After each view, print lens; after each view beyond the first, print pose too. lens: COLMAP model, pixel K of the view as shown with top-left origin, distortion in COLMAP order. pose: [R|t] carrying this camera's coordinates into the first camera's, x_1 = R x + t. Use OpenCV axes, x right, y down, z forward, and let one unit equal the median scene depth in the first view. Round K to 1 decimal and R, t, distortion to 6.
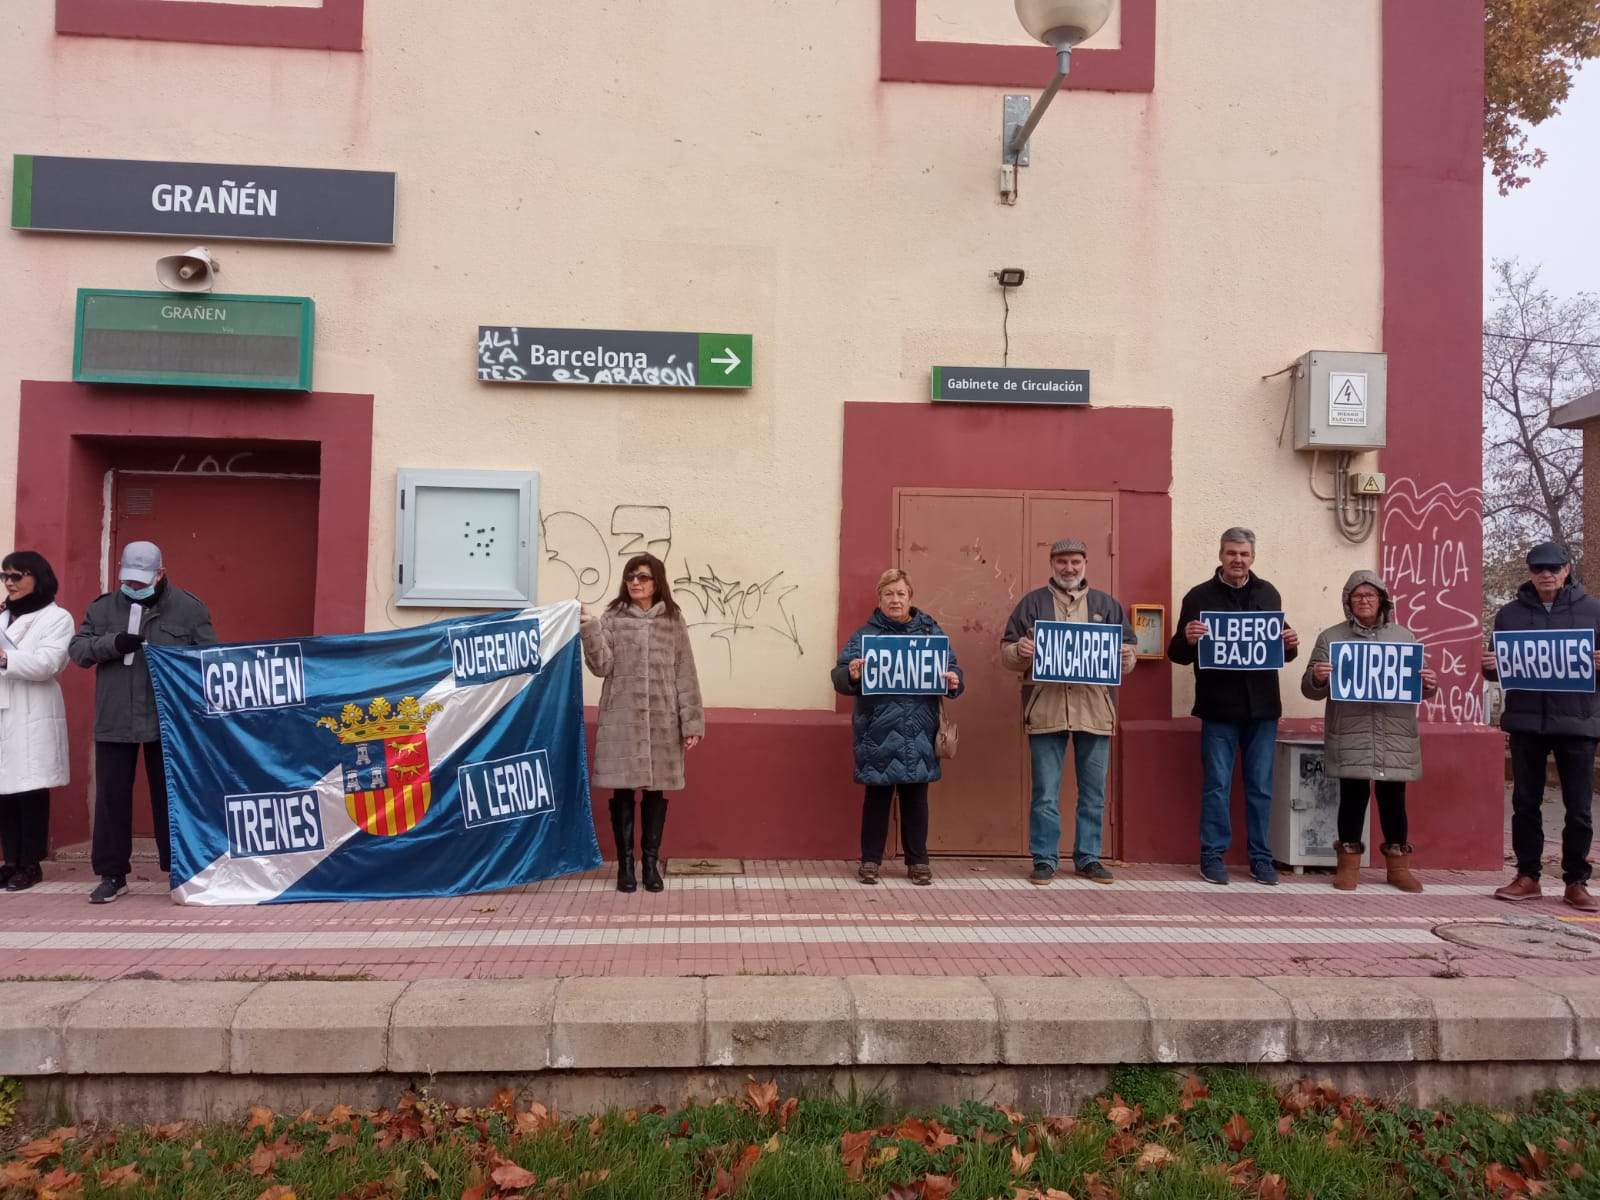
lens RADIAL K [[1301.6, 0, 802.6], [0, 1301.6, 590.7], [0, 0, 1]] dist [0.130489, -0.225482]
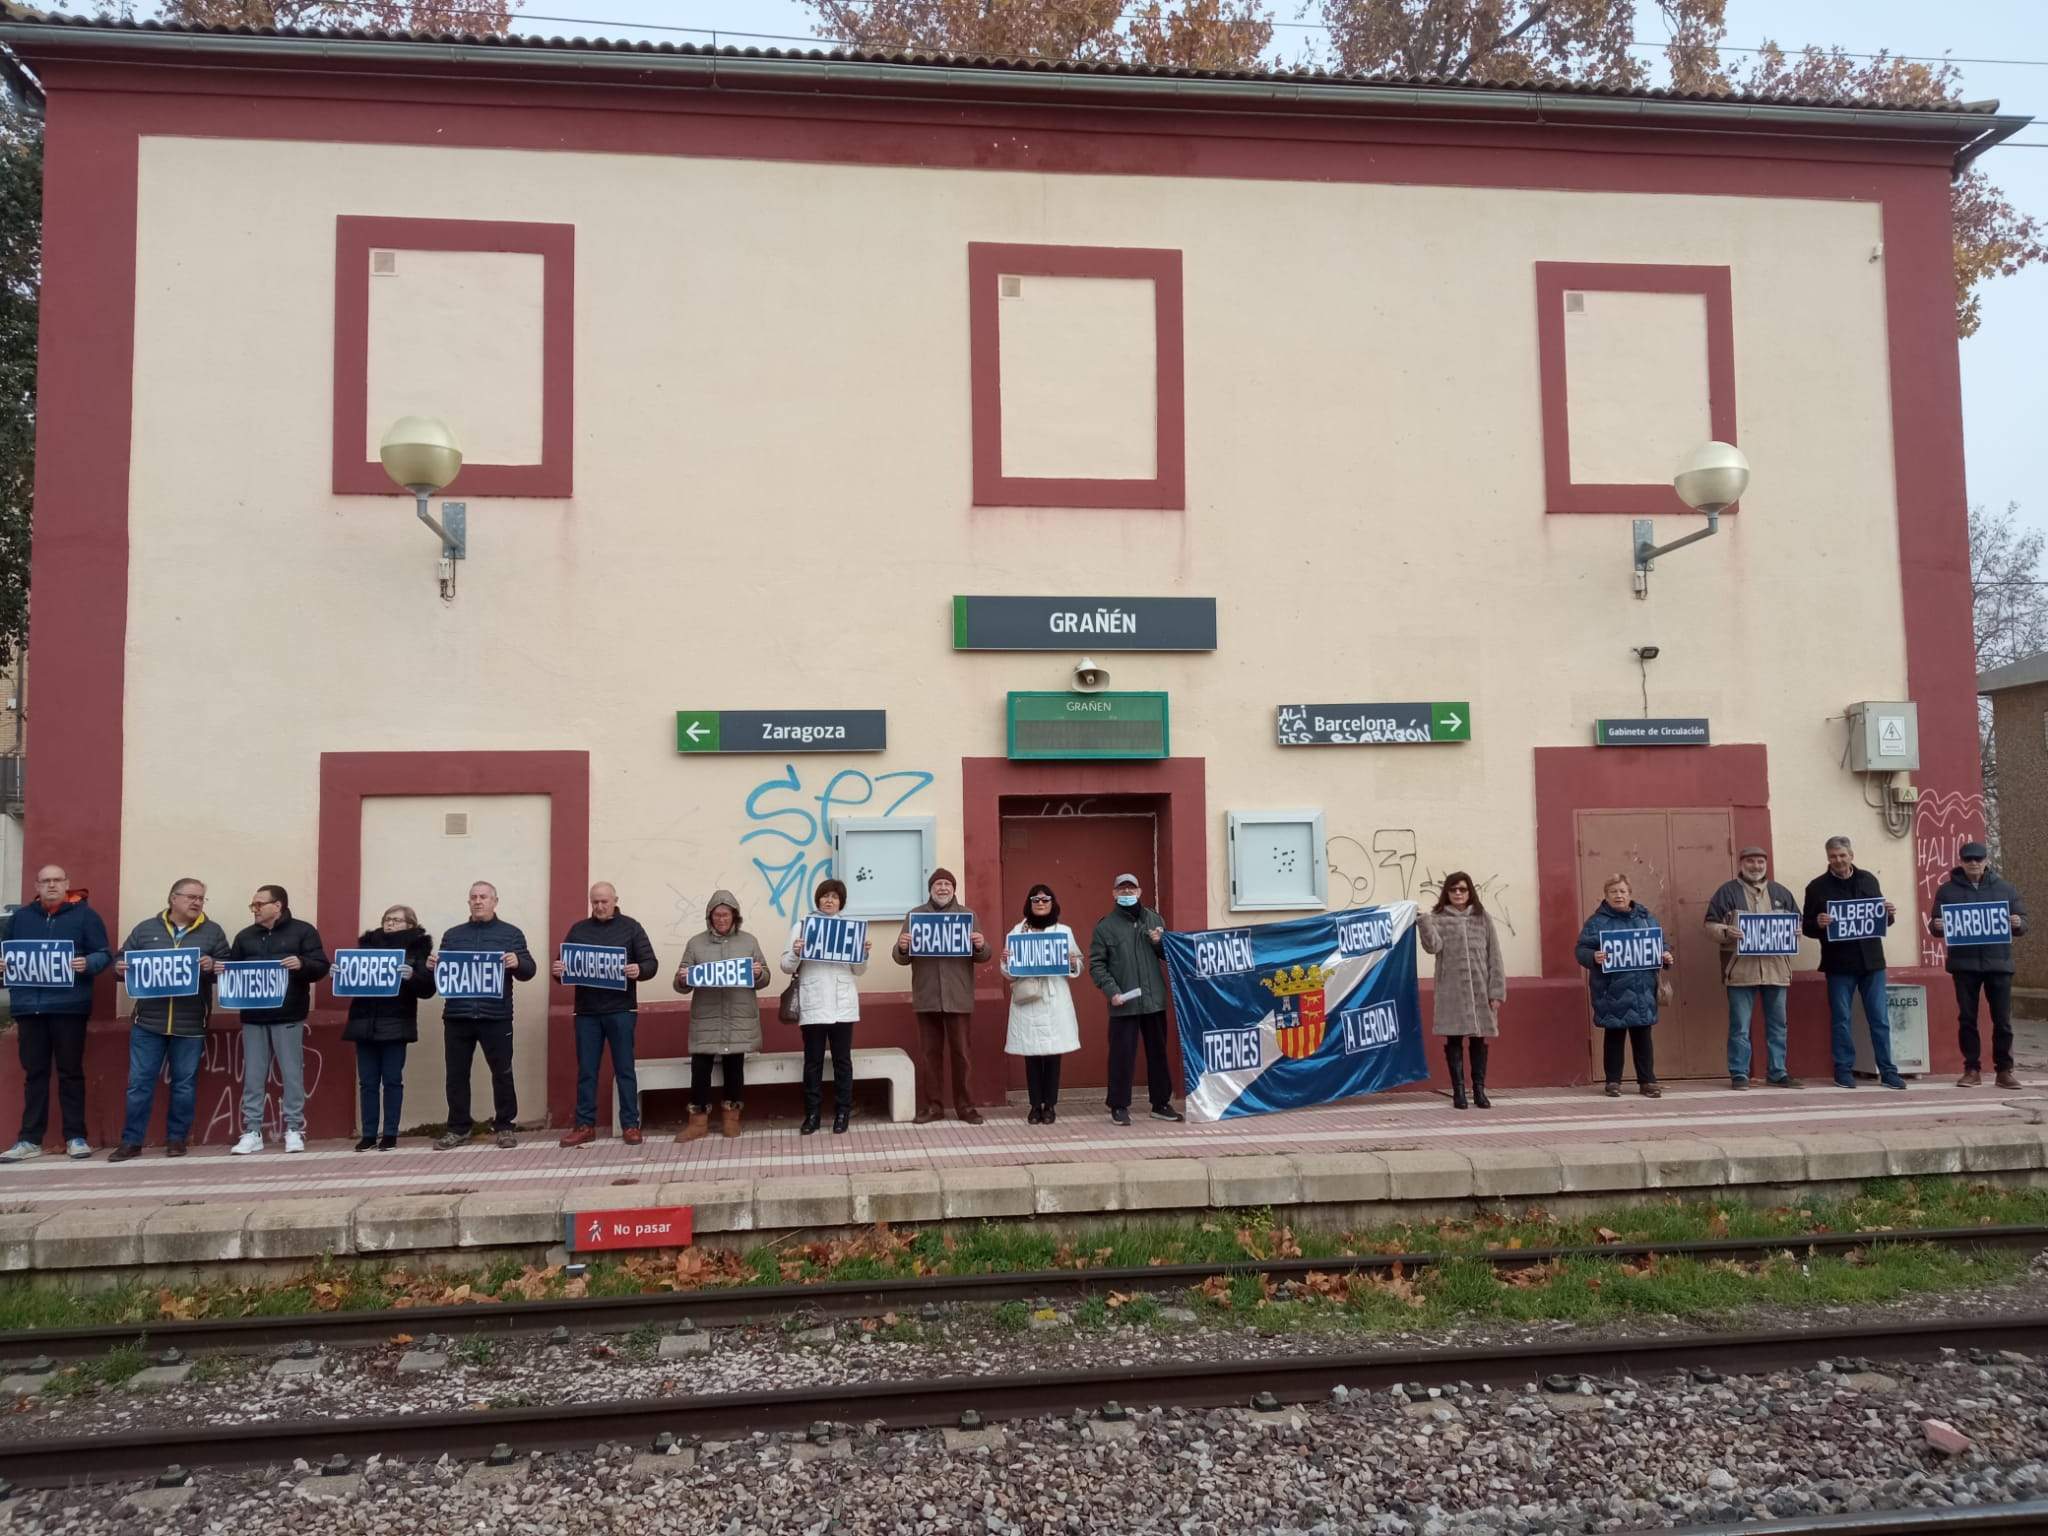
lens RADIAL K [[1658.5, 0, 1024.0], [0, 1658.5, 768.0], [0, 0, 1]] dist [0.128114, -0.214985]
pose [[0.996972, -0.032708, 0.070551, -0.637486], [0.034755, 0.999004, -0.027976, -0.095863], [-0.069565, 0.030343, 0.997116, -0.719339]]
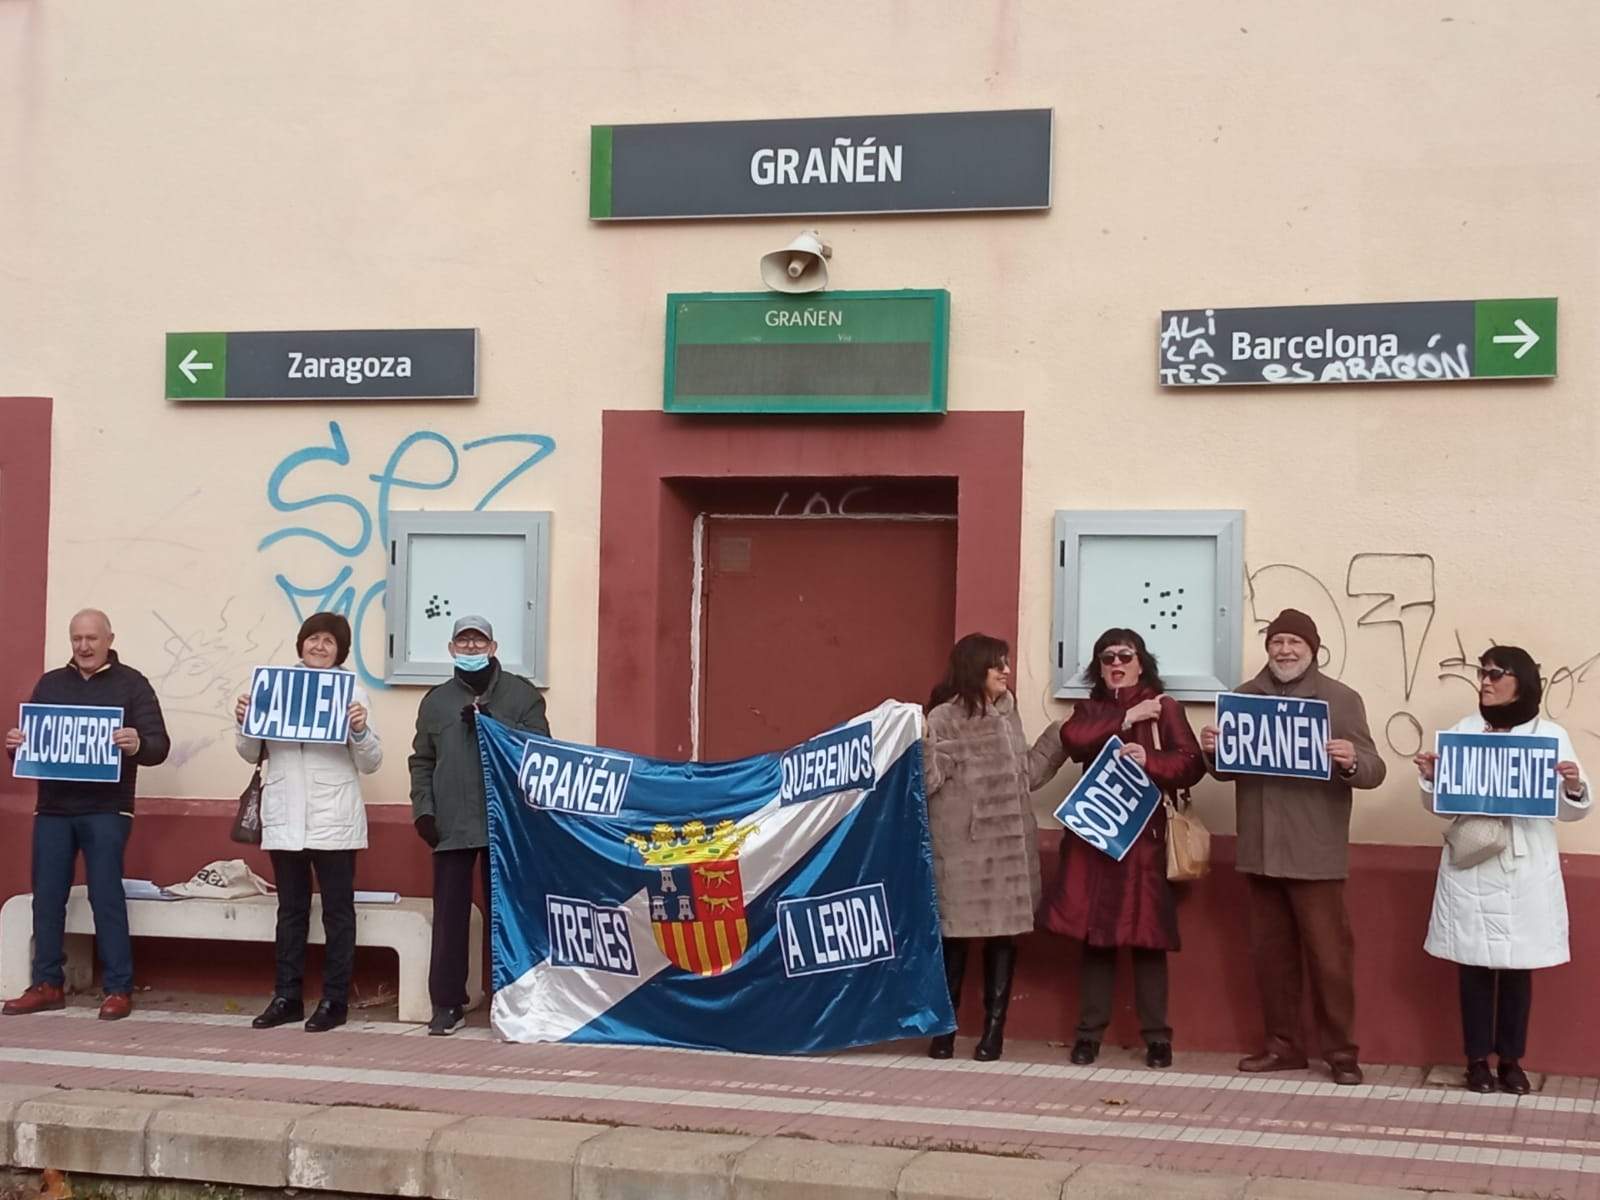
lens RADIAL K [[2822.9, 0, 800.0], [0, 2822.9, 600.0], [0, 0, 1]] dist [0.166643, -0.384472]
pose [[0.925851, -0.005690, -0.377847, 0.157469], [0.012905, 0.999779, 0.016566, -0.070724], [0.377669, -0.020214, 0.925720, -0.519116]]
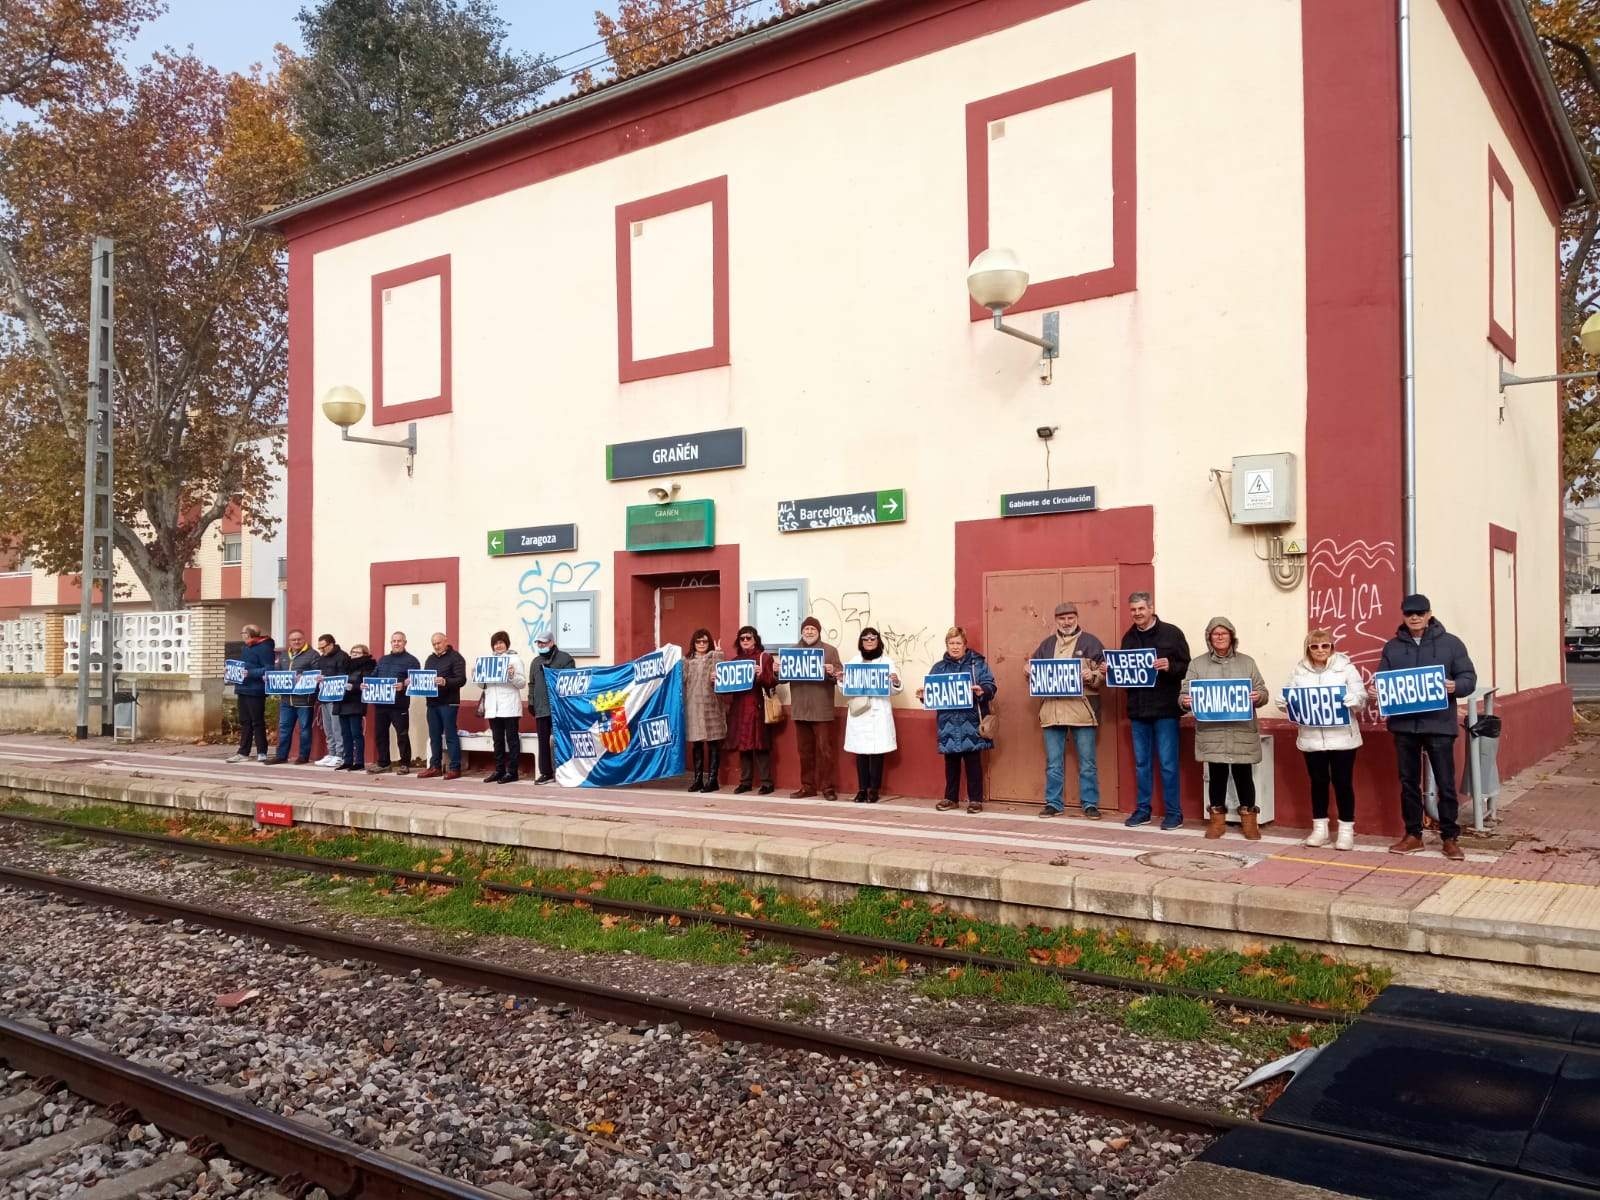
lens RADIAL K [[1288.6, 0, 806.1], [0, 1288.6, 604.3], [0, 0, 1]] dist [0.125895, -0.224750]
pose [[0.758180, -0.047320, -0.650325, 0.962440], [0.057482, 0.998331, -0.005627, -0.044770], [0.649506, -0.033116, 0.759635, -0.362602]]
